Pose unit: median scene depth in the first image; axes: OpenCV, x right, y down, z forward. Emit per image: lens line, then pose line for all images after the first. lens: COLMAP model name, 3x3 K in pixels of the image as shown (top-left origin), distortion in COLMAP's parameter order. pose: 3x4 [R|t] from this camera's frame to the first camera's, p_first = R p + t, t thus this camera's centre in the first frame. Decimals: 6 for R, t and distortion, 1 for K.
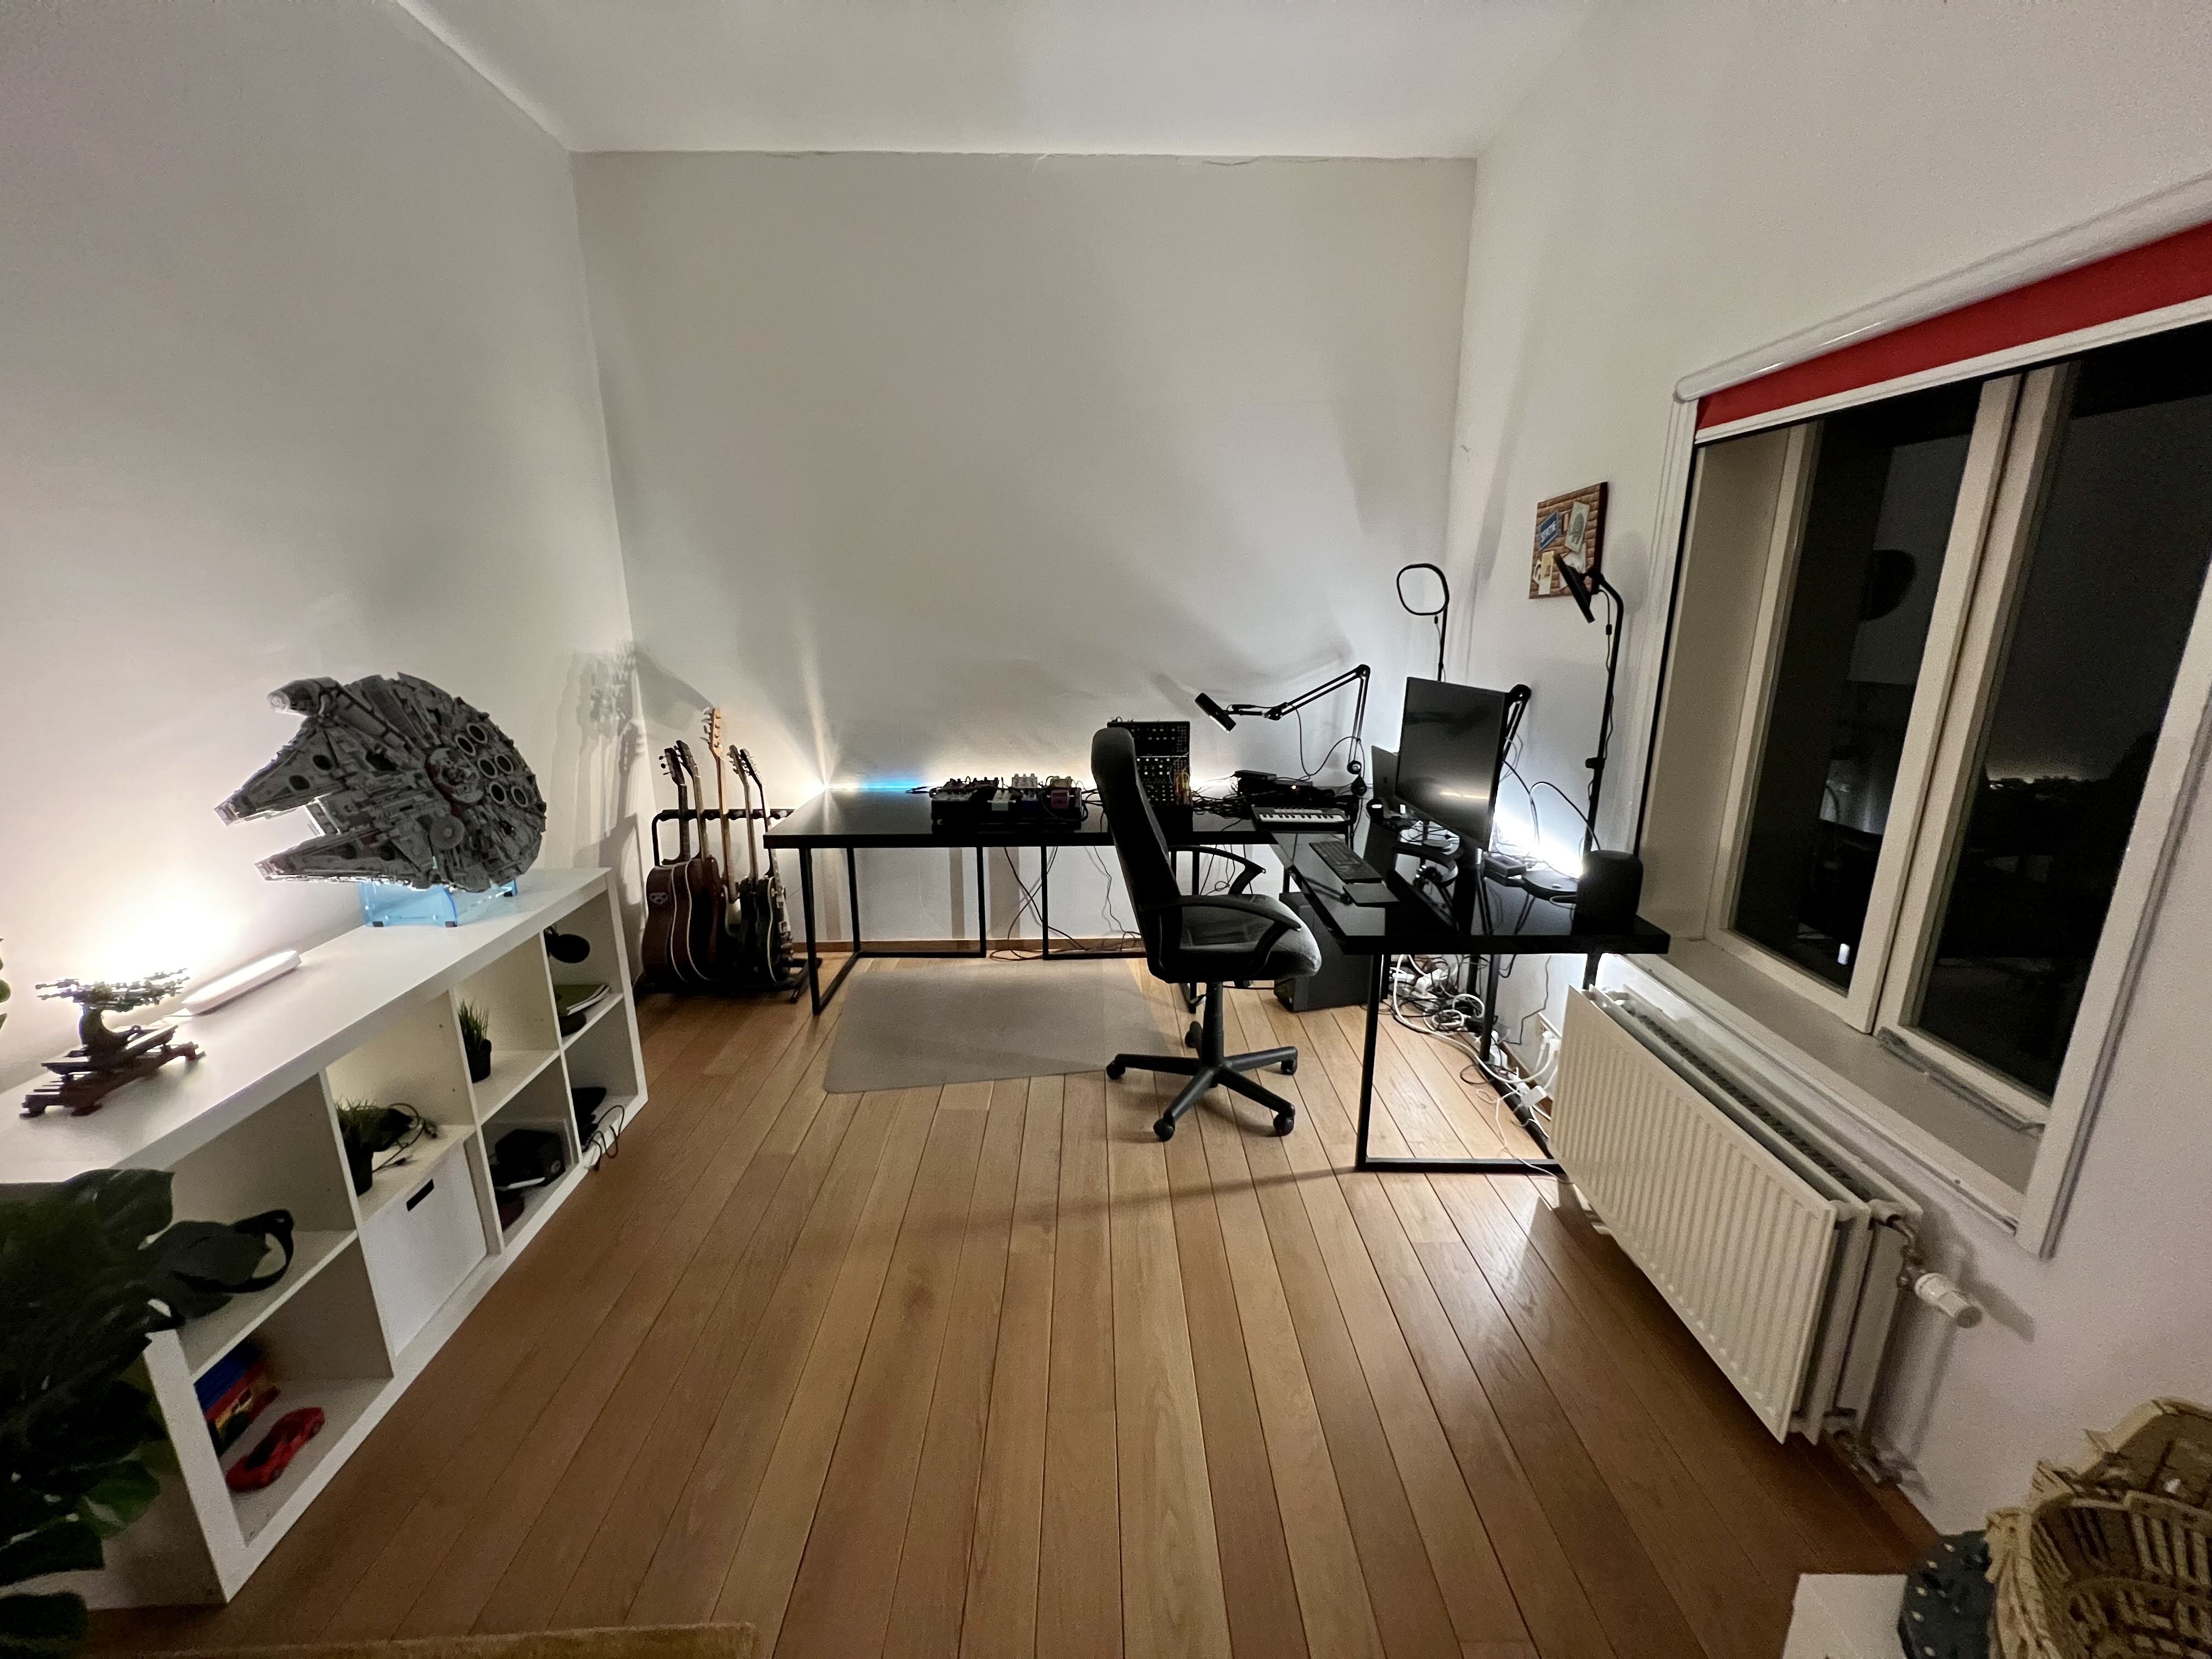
lens RADIAL K [[918.0, 0, 1106.0], [0, 918.0, 829.5], [0, 0, 1]] dist [-0.000993, -0.000021]
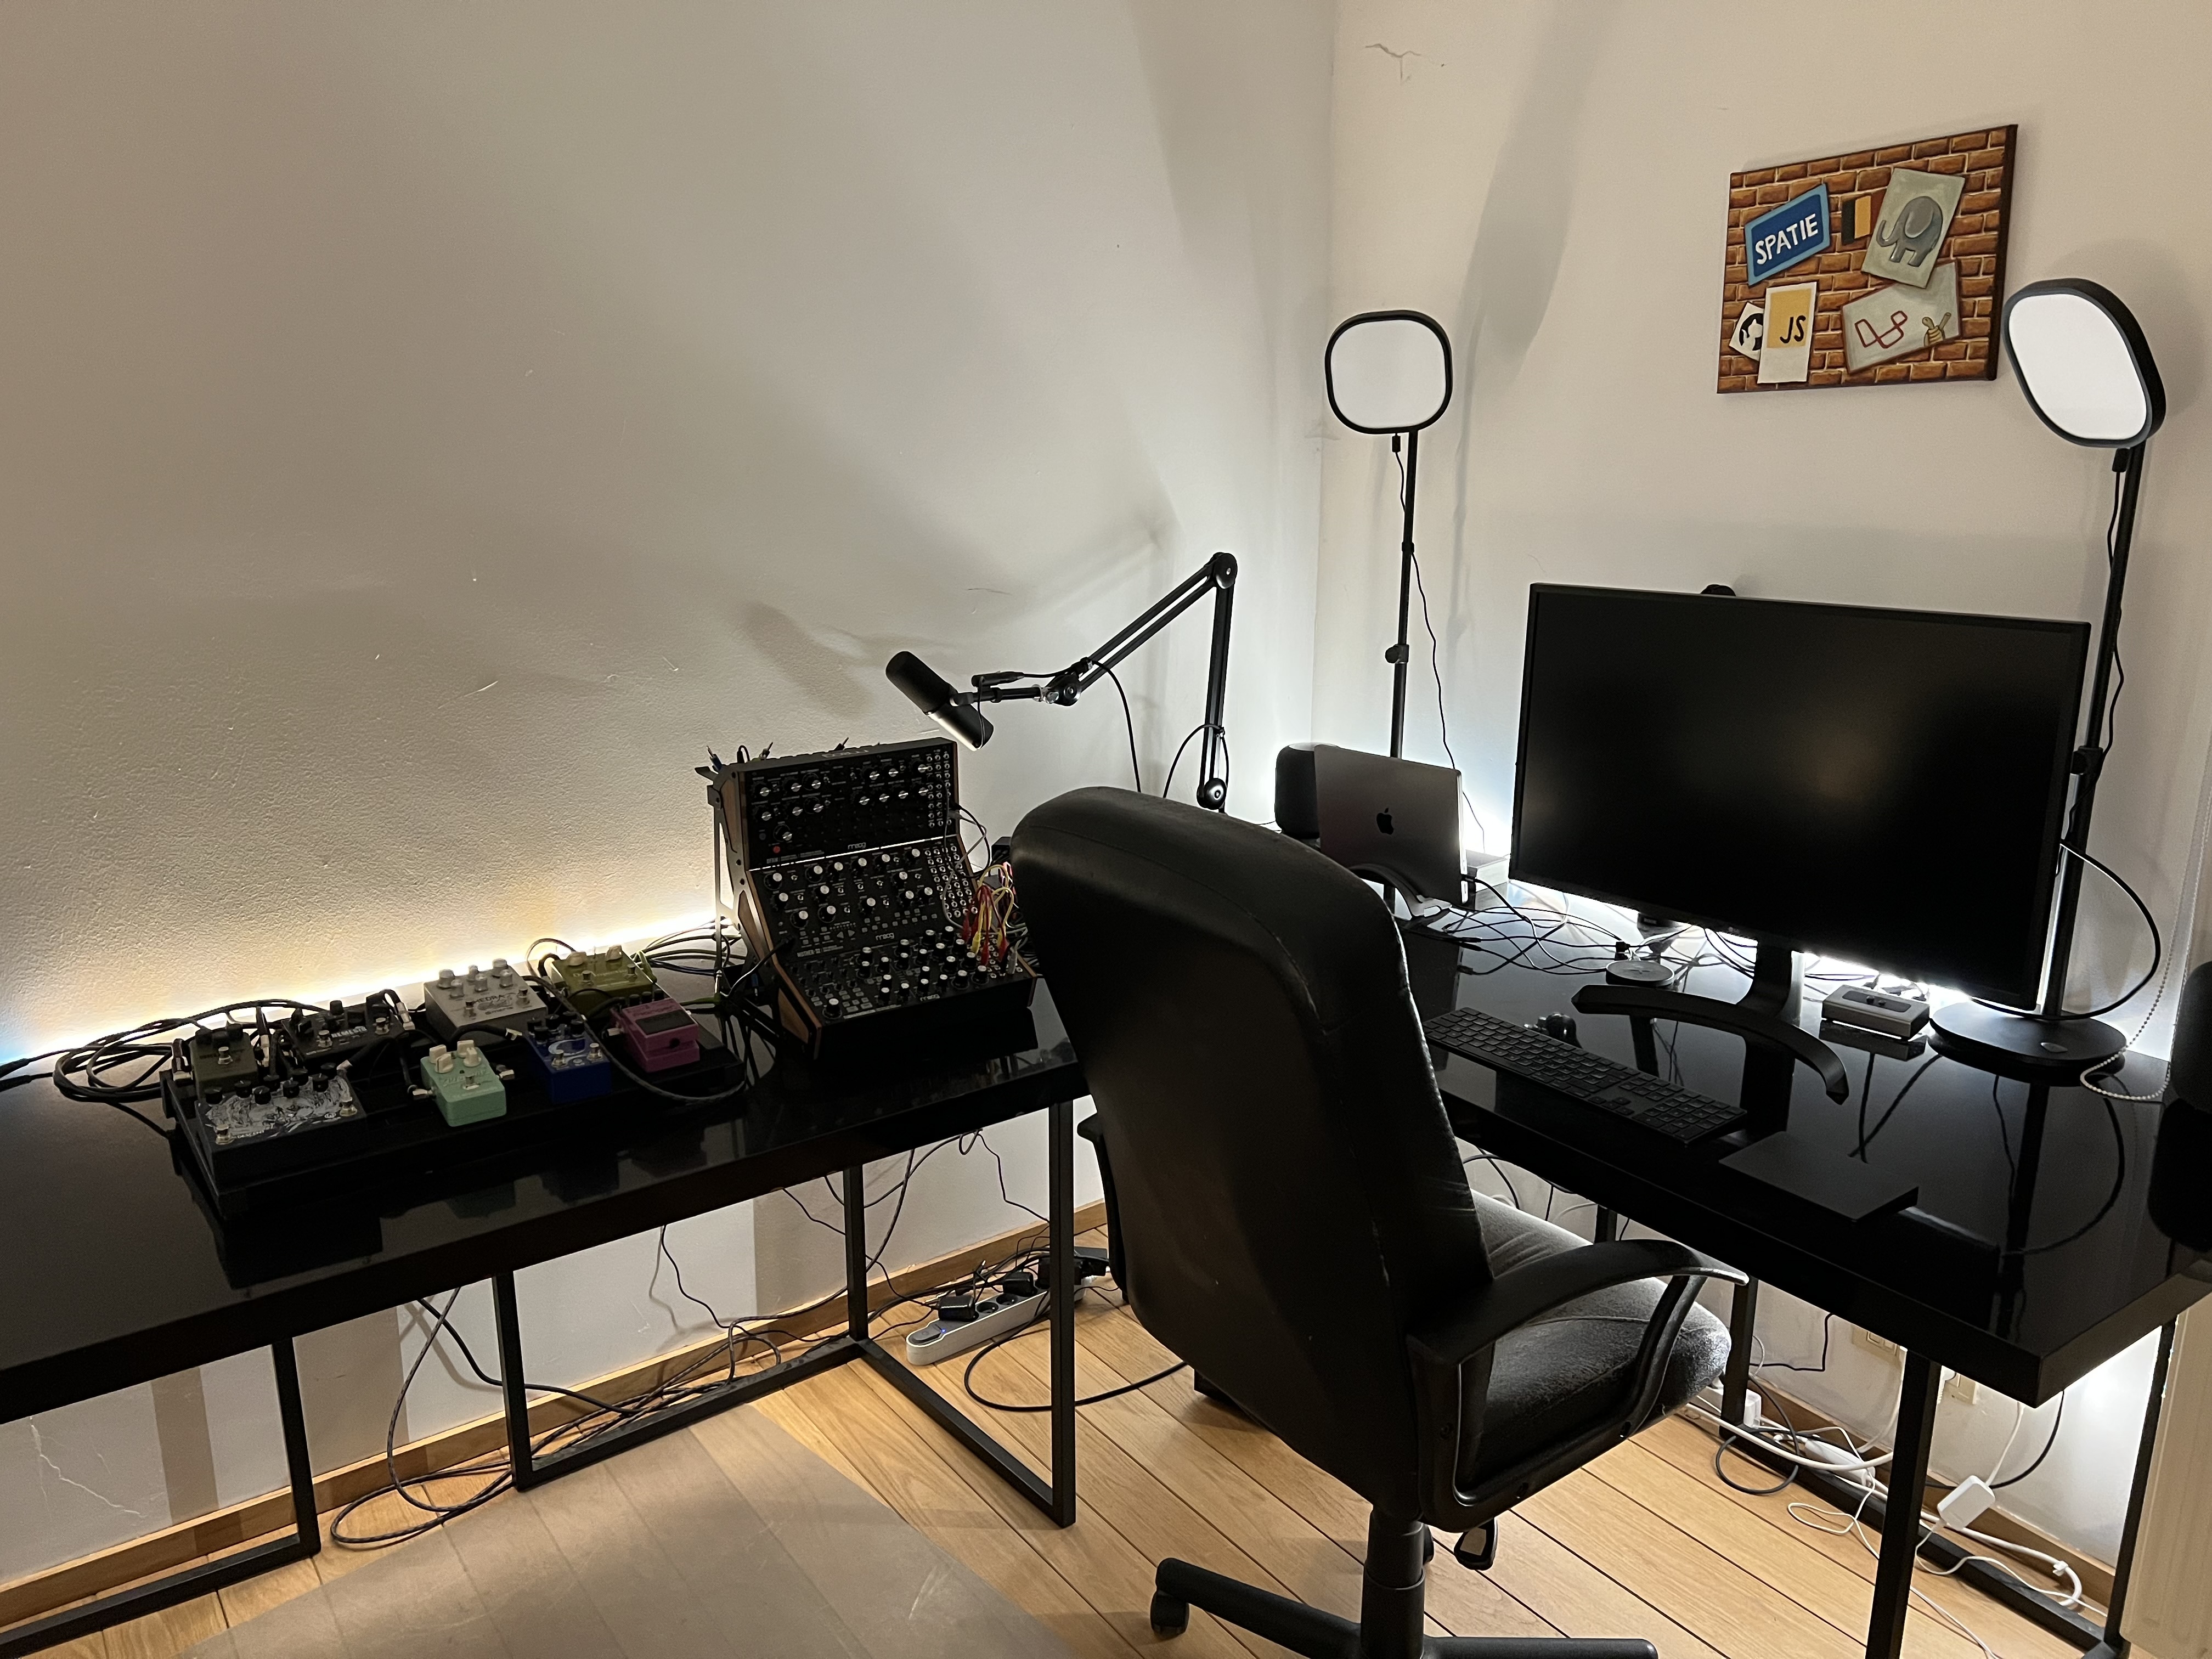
lens RADIAL K [[1685.9, 0, 1106.0], [0, 1685.9, 829.5], [0, 0, 1]] dist [0.031824, -0.004579]
pose [[0.818758, -0.142414, 0.556196, -0.225447], [0.141824, 0.988894, 0.044433, -0.100721], [-0.556347, 0.042502, 0.829862, 0.410068]]
